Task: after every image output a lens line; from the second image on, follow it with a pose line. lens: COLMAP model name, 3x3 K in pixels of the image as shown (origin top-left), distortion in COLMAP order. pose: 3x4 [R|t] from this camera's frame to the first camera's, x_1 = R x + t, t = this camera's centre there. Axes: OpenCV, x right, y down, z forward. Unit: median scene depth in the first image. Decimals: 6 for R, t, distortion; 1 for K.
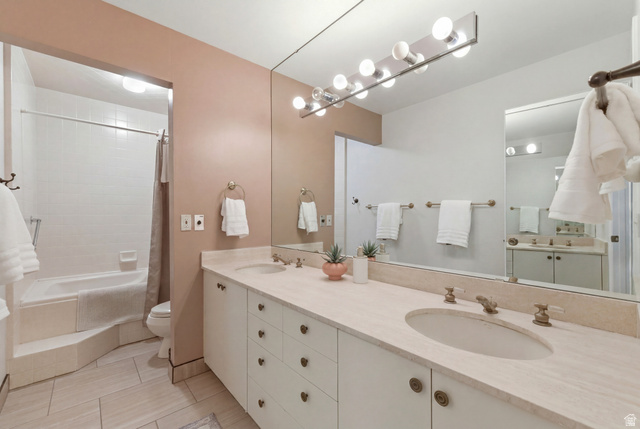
lens RADIAL K [[264.4, 0, 321.2], [0, 264.4, 215.6], [0, 0, 1]] dist [0.001500, -0.000253]
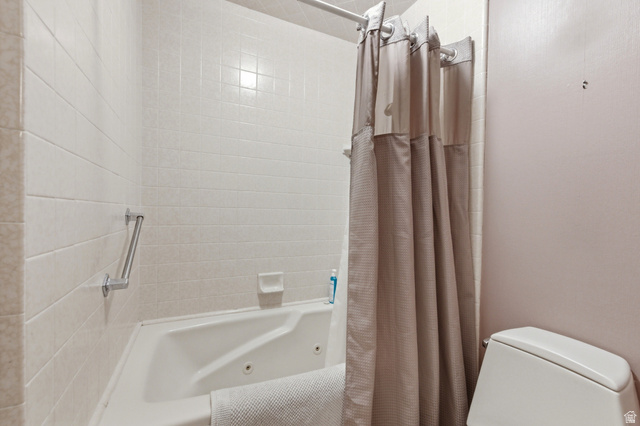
lens RADIAL K [[251.3, 0, 318.0], [0, 251.3, 214.5], [0, 0, 1]] dist [0.003911, 0.000082]
pose [[0.966248, 0.025913, -0.256309, -0.623159], [-0.026473, 0.999649, 0.001269, 0.003397], [0.256252, 0.005559, 0.966594, 0.627730]]
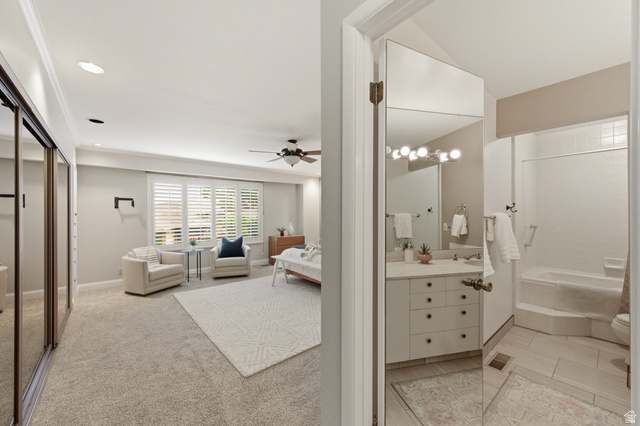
lens RADIAL K [[251.3, 0, 317.9], [0, 251.3, 215.0], [0, 0, 1]] dist [0.003911, 0.000082]
pose [[-0.034398, 0.008674, -0.999371, 0.400061], [0.005869, 0.999947, 0.008477, -0.069075], [0.999391, -0.005574, -0.034447, -0.181398]]
